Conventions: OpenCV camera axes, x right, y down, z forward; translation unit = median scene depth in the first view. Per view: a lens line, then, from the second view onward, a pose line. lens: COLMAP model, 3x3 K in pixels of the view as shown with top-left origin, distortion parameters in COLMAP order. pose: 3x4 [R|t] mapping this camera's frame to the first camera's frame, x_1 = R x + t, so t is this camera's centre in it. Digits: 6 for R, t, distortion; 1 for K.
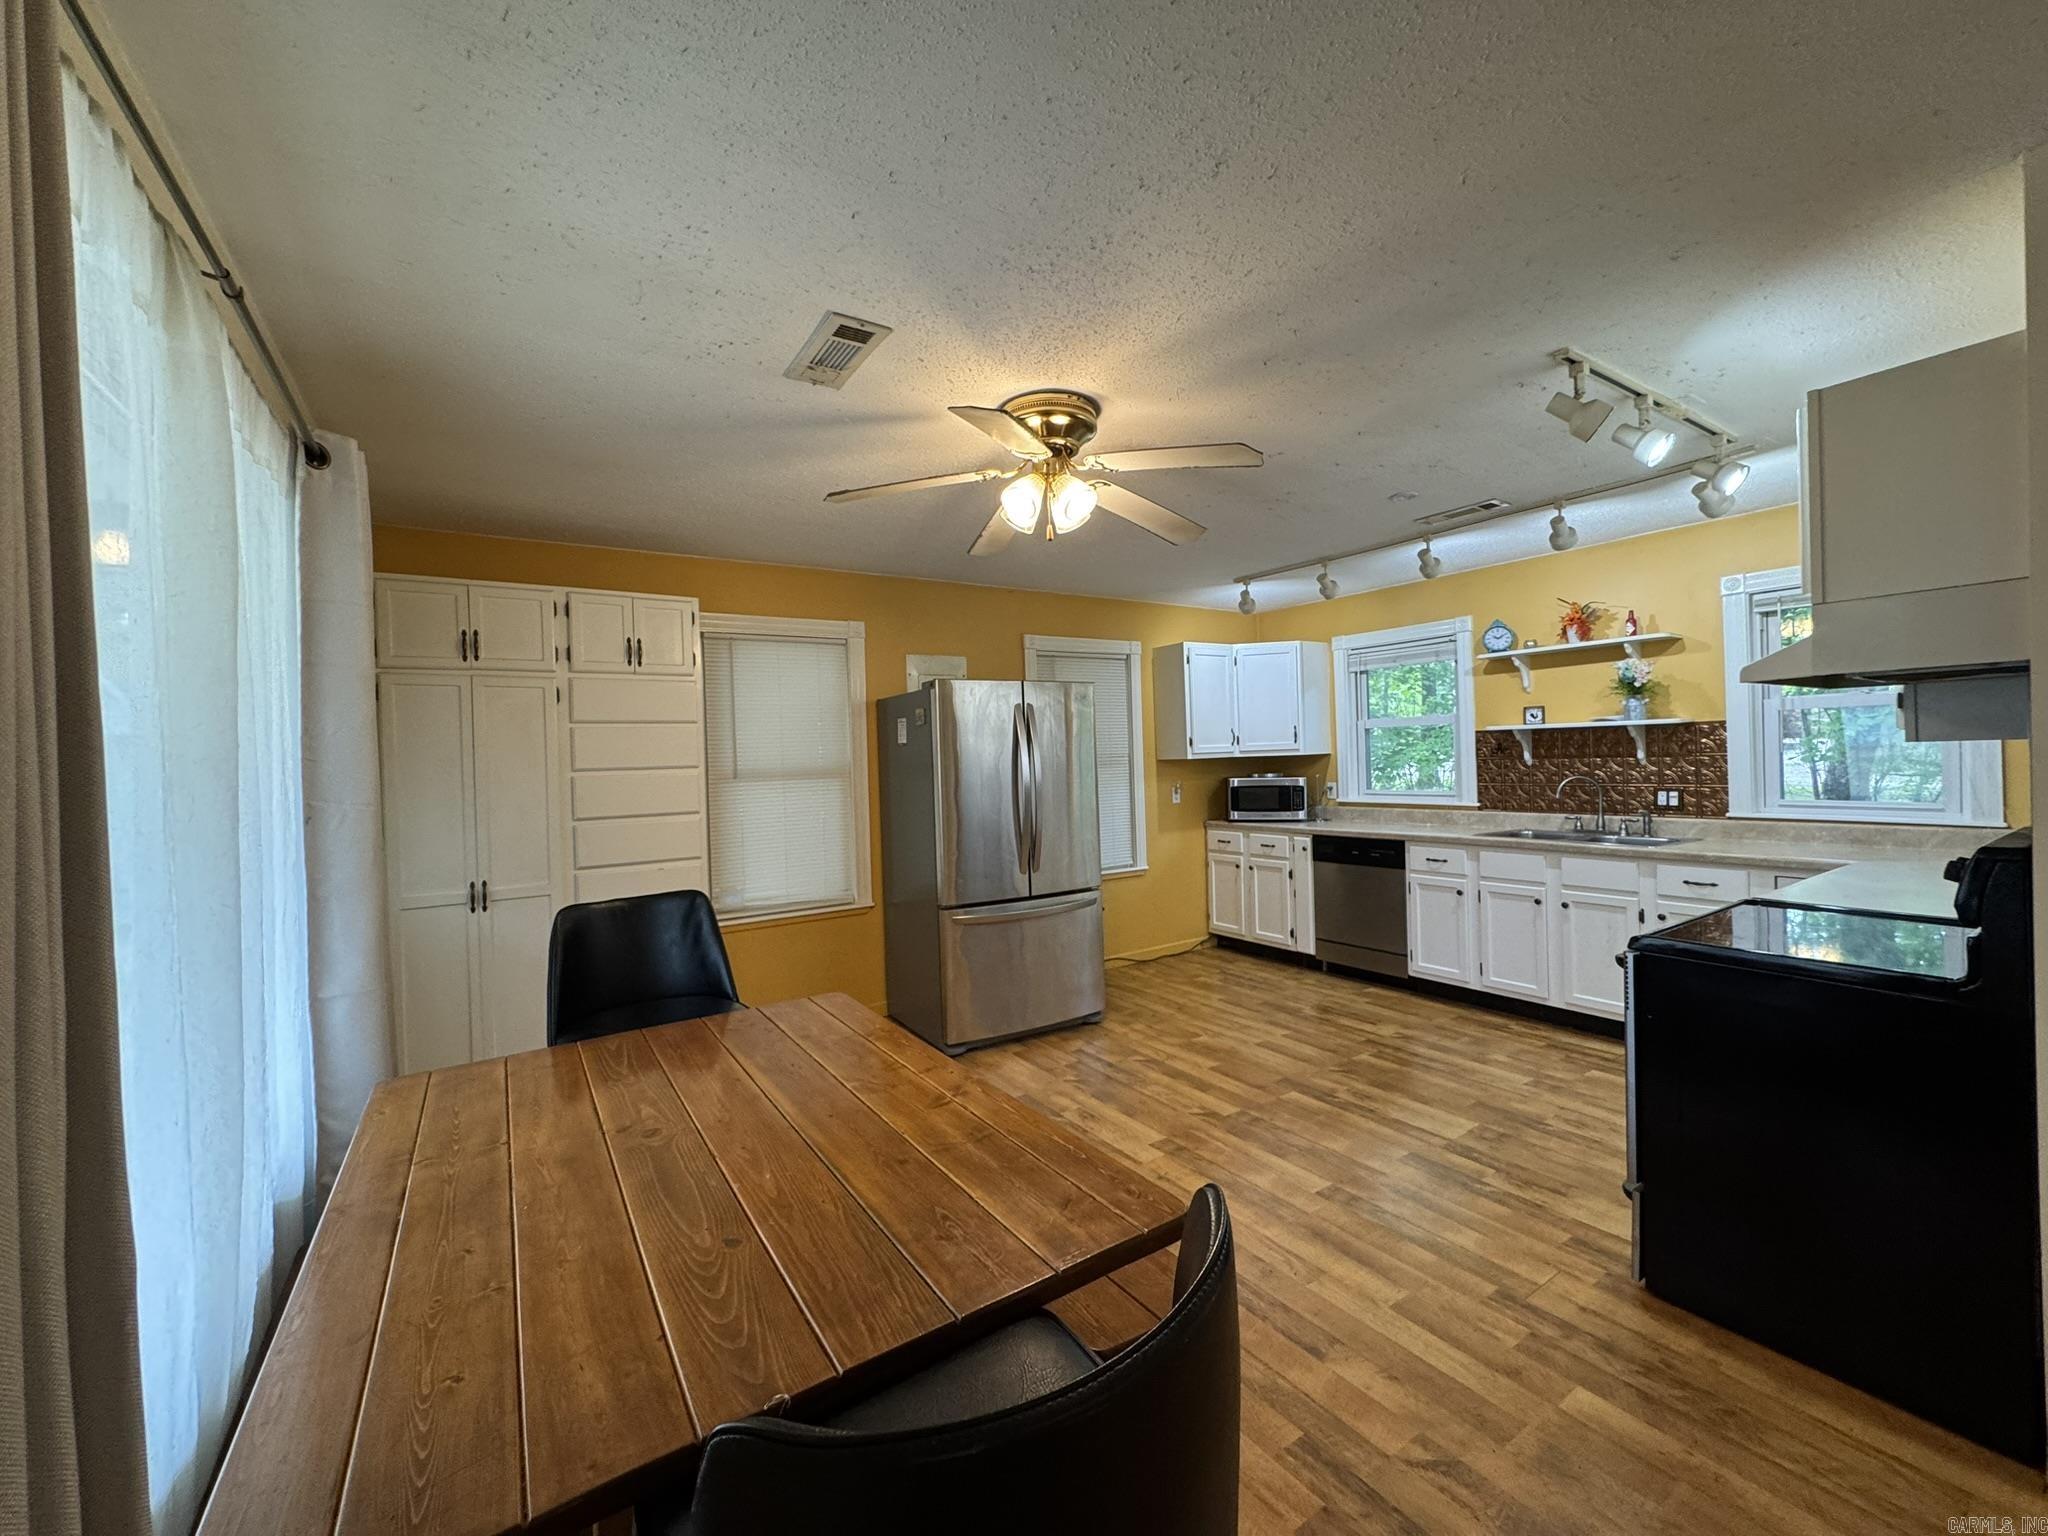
lens RADIAL K [[815.1, 0, 1021.0], [0, 815.1, 766.9], [0, 0, 1]] dist [-0.002422, 0.000512]
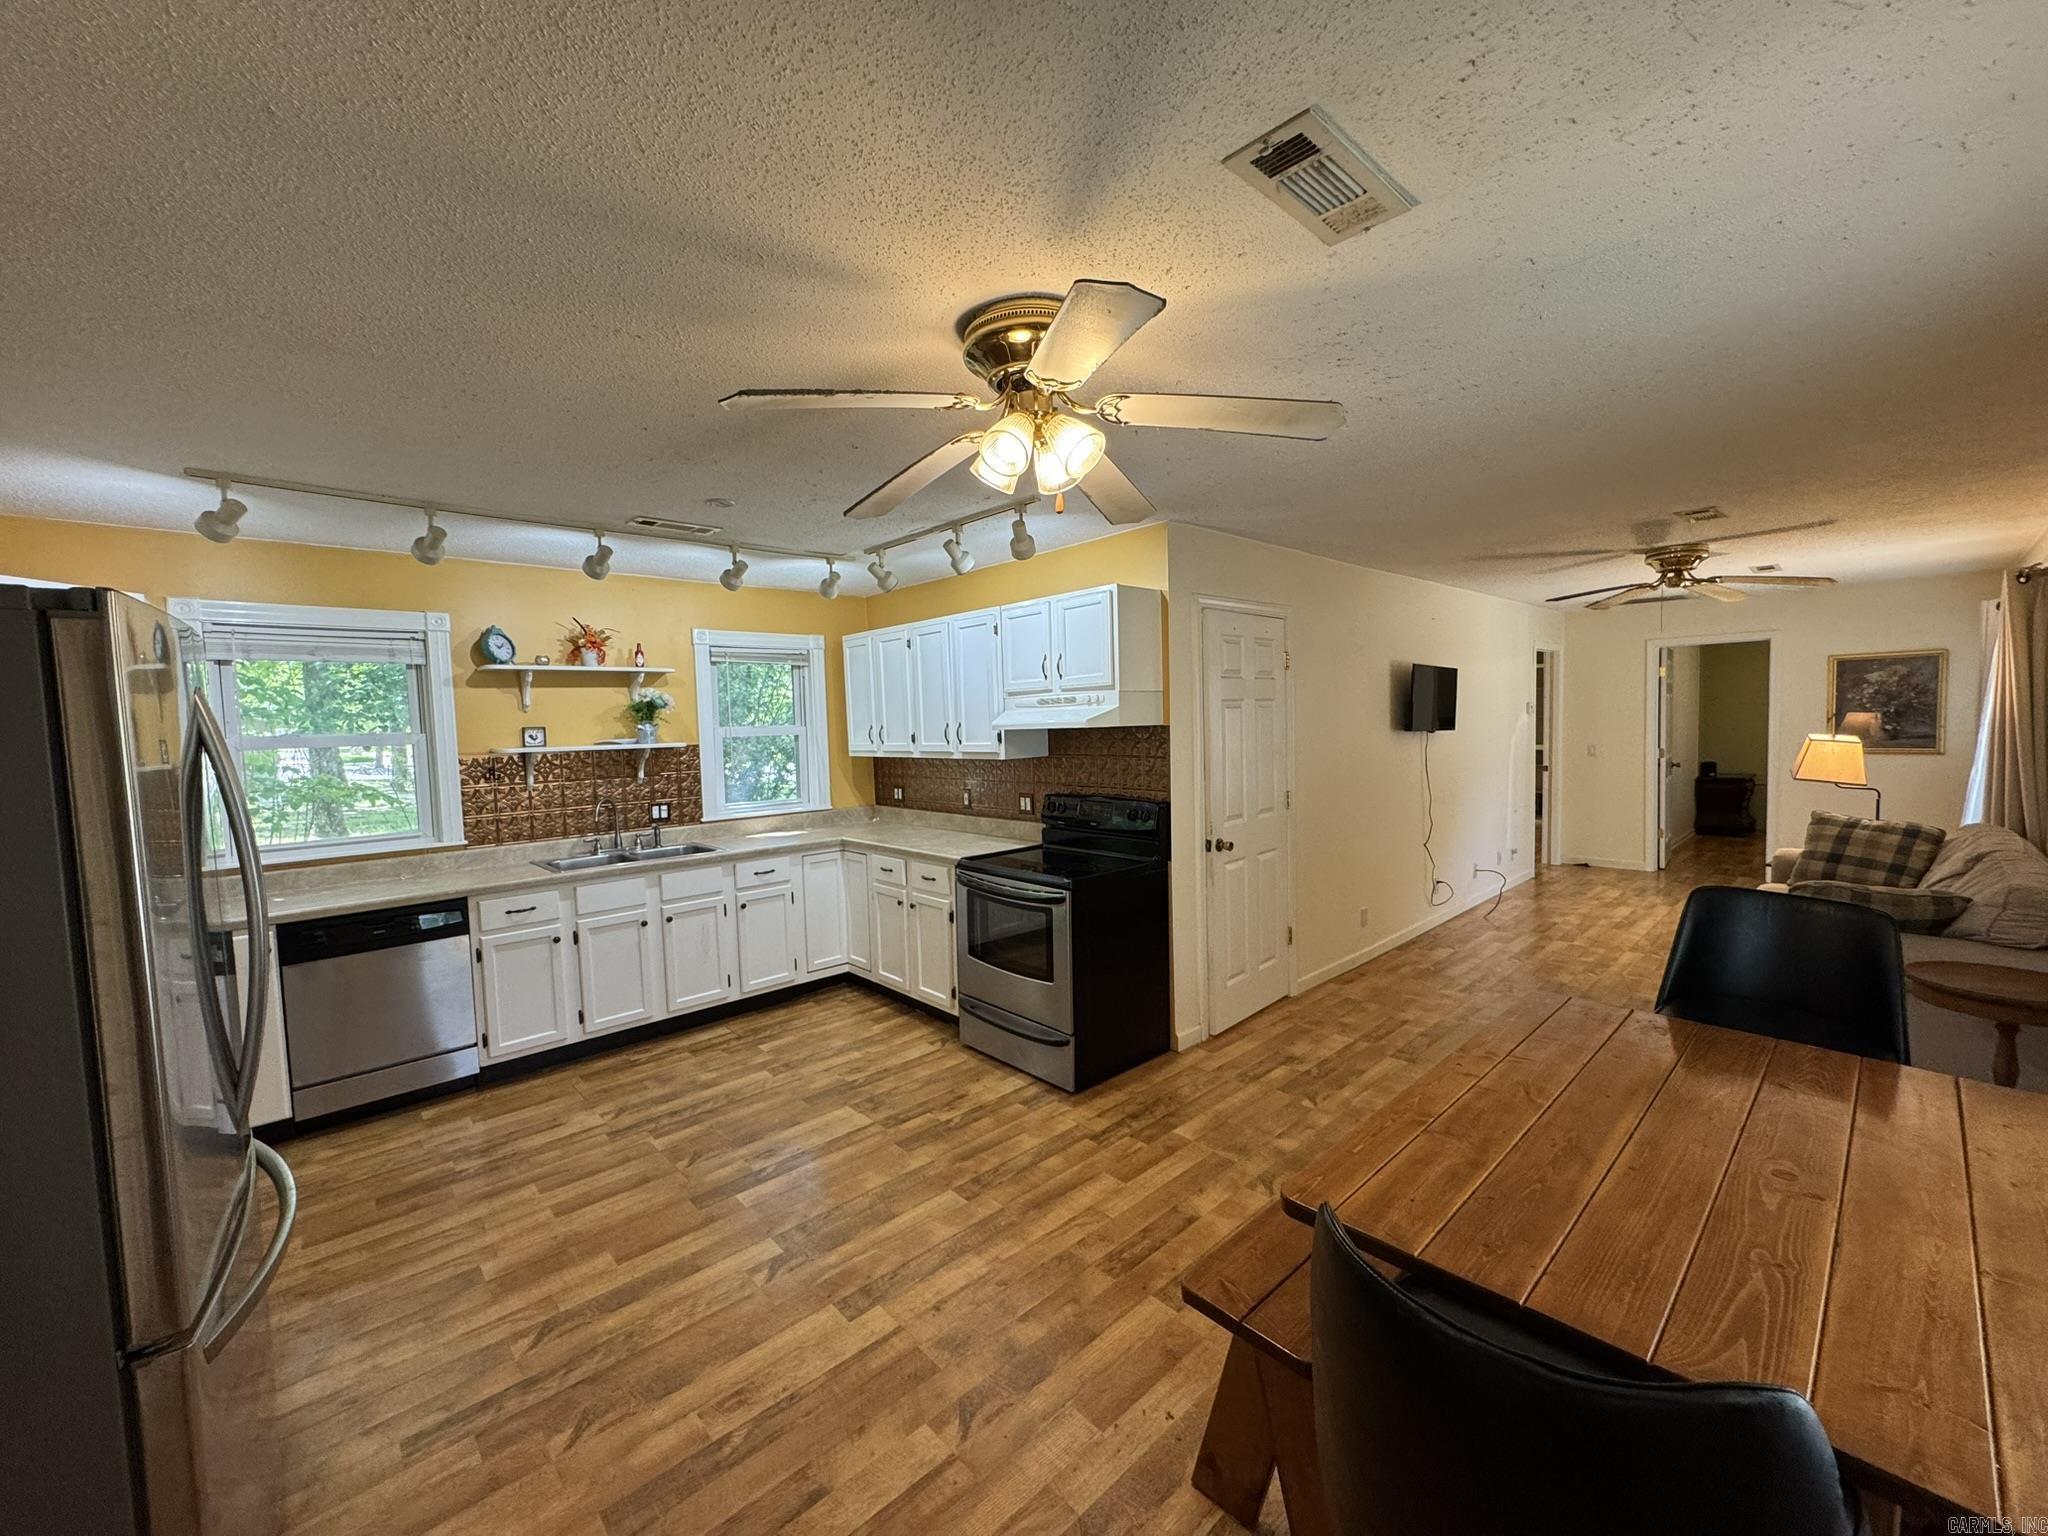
lens RADIAL K [[815.1, 0, 1021.0], [0, 815.1, 766.9], [0, 0, 1]] dist [-0.002422, 0.000512]
pose [[-0.164992, -0.021576, 0.986059, -0.397653], [0.043279, 0.998639, 0.029093, -0.034062], [-0.985345, 0.047476, -0.163834, 0.646827]]
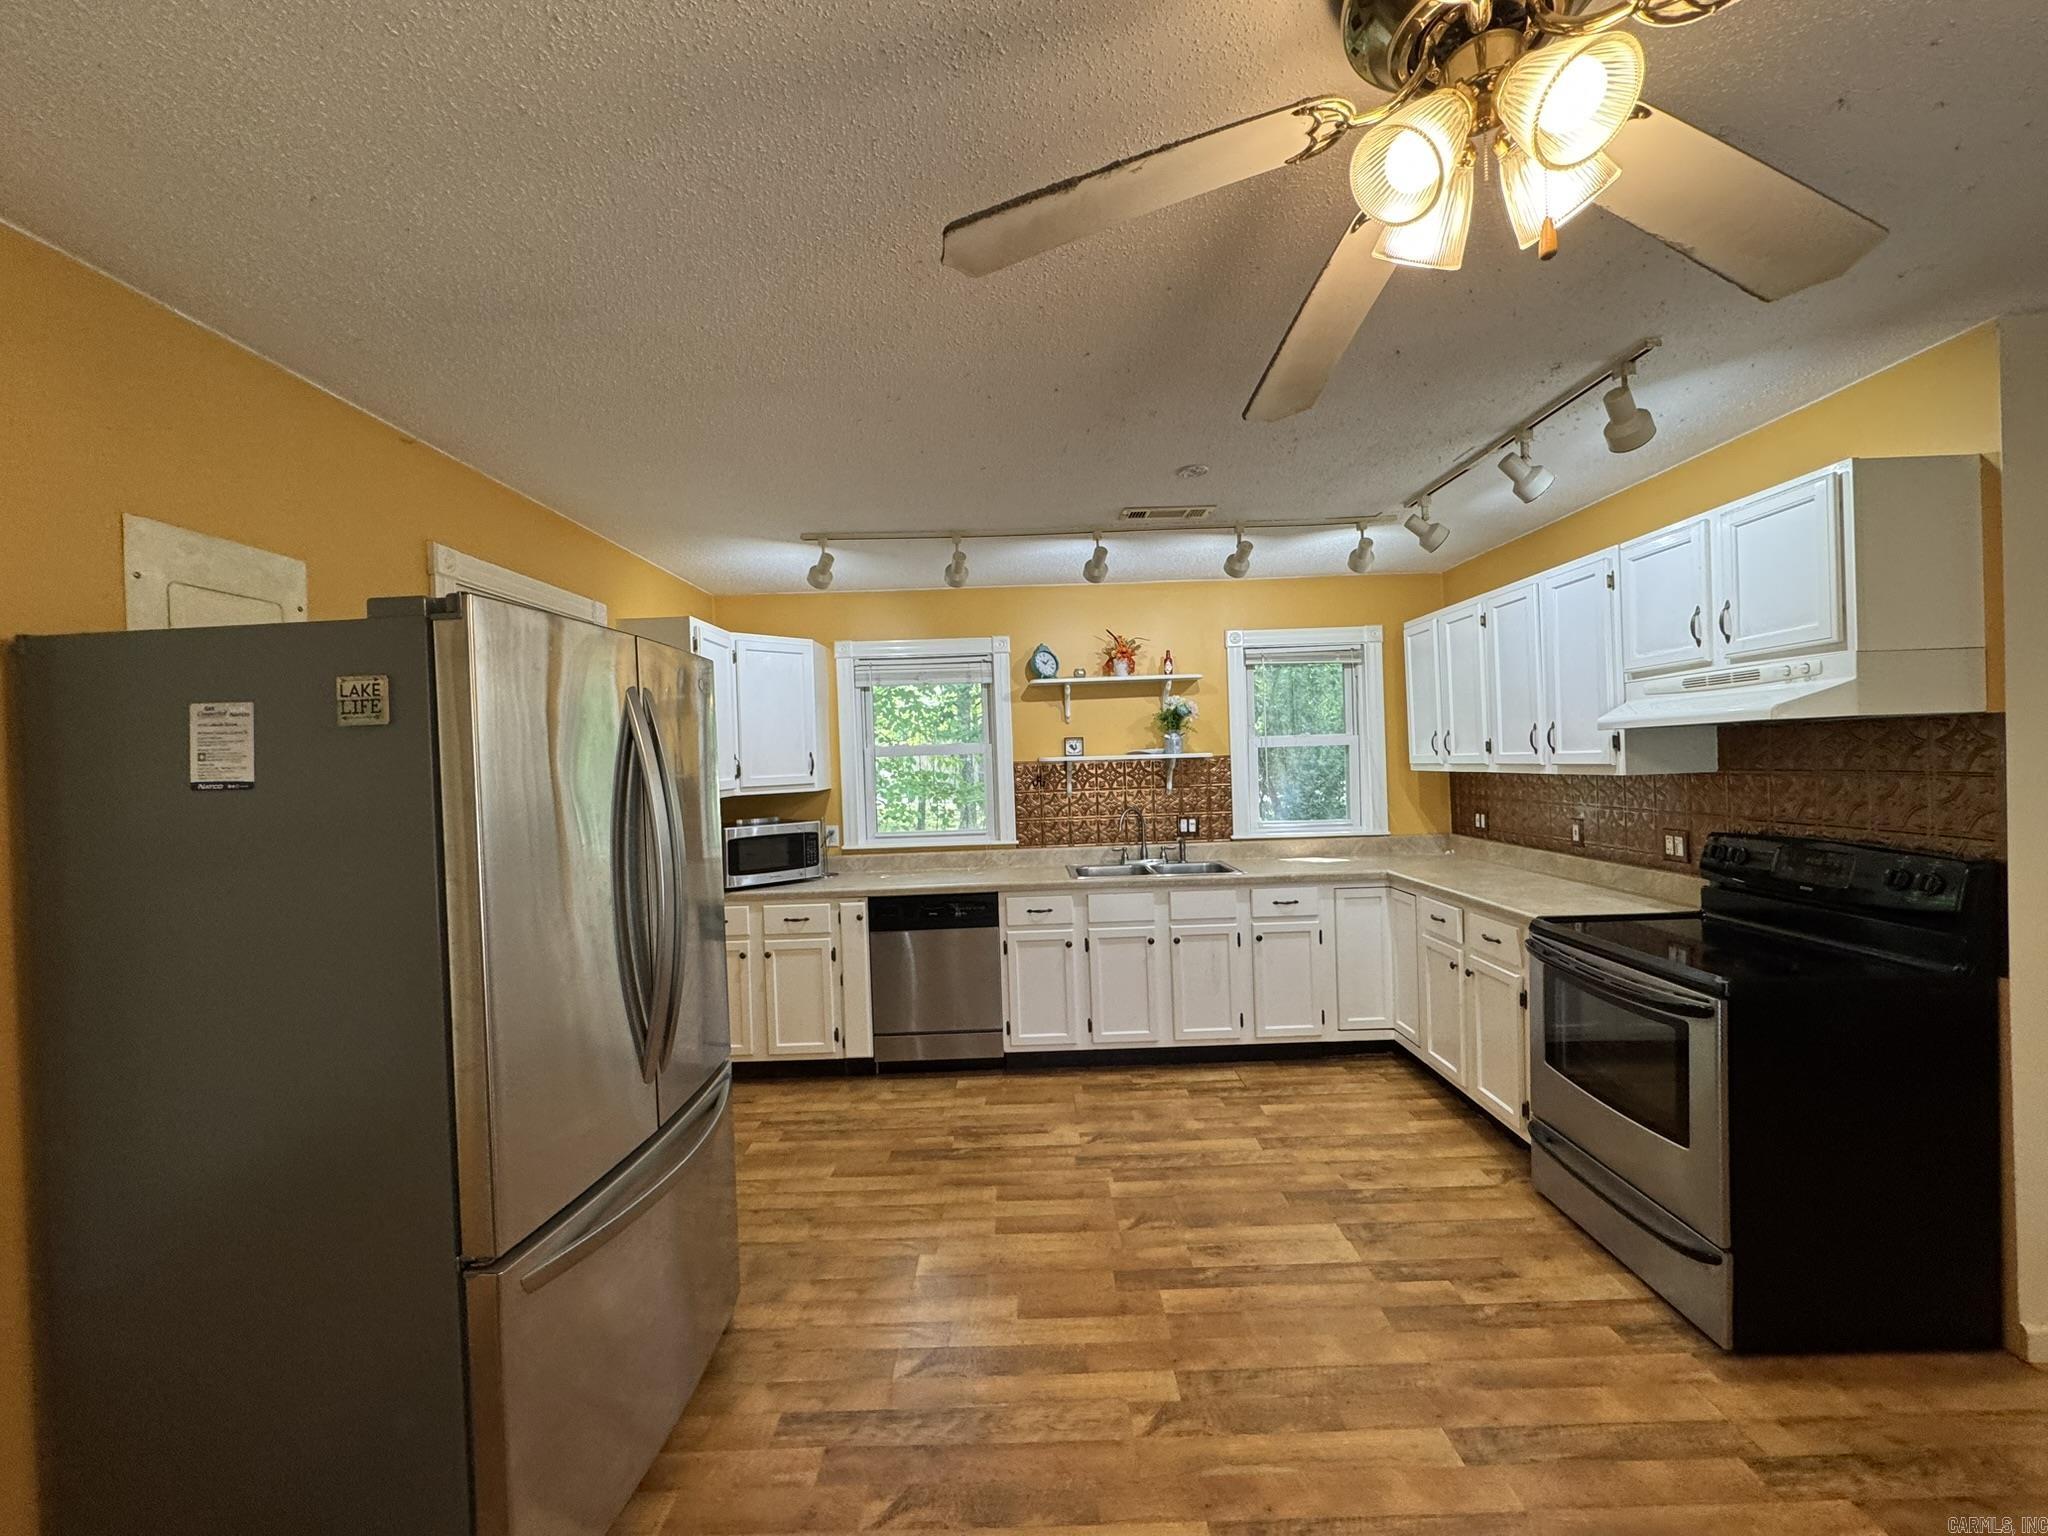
lens RADIAL K [[815.1, 0, 1021.0], [0, 815.1, 766.9], [0, 0, 1]] dist [-0.002422, 0.000512]
pose [[0.548252, 0.005336, 0.836296, -0.232124], [0.025193, 0.999420, -0.022893, -0.019528], [-0.835934, 0.033620, 0.547800, 0.553289]]
